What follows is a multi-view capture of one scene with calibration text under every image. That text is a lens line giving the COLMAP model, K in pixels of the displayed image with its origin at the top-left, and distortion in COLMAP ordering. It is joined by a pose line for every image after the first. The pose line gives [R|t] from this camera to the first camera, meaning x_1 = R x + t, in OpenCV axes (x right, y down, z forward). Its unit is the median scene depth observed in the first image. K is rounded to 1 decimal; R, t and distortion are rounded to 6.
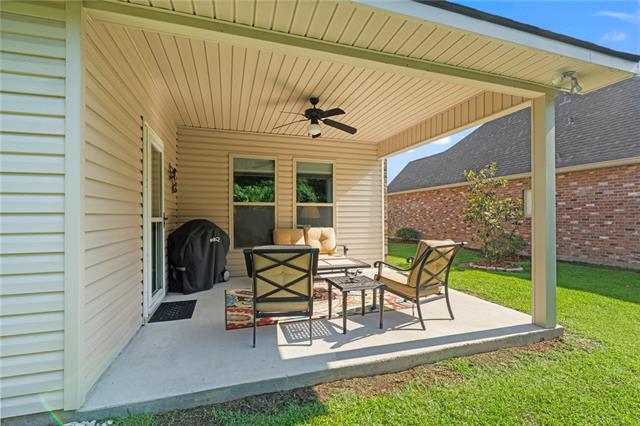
lens RADIAL K [[294.5, 0, 319.9], [0, 294.5, 213.3], [0, 0, 1]] dist [-0.006804, 0.000911]
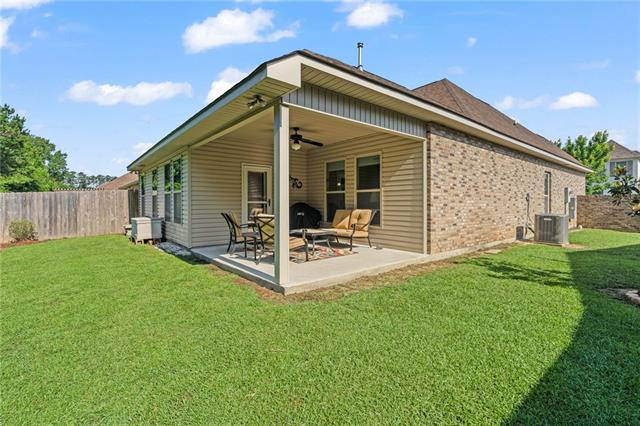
lens RADIAL K [[294.5, 0, 316.7], [0, 294.5, 211.1], [0, 0, 1]] dist [-0.006804, 0.000911]
pose [[0.361783, 0.024249, -0.931947, 1.037790], [0.008479, 0.999535, 0.029300, 0.017728], [0.932224, -0.018502, 0.361409, 0.348927]]
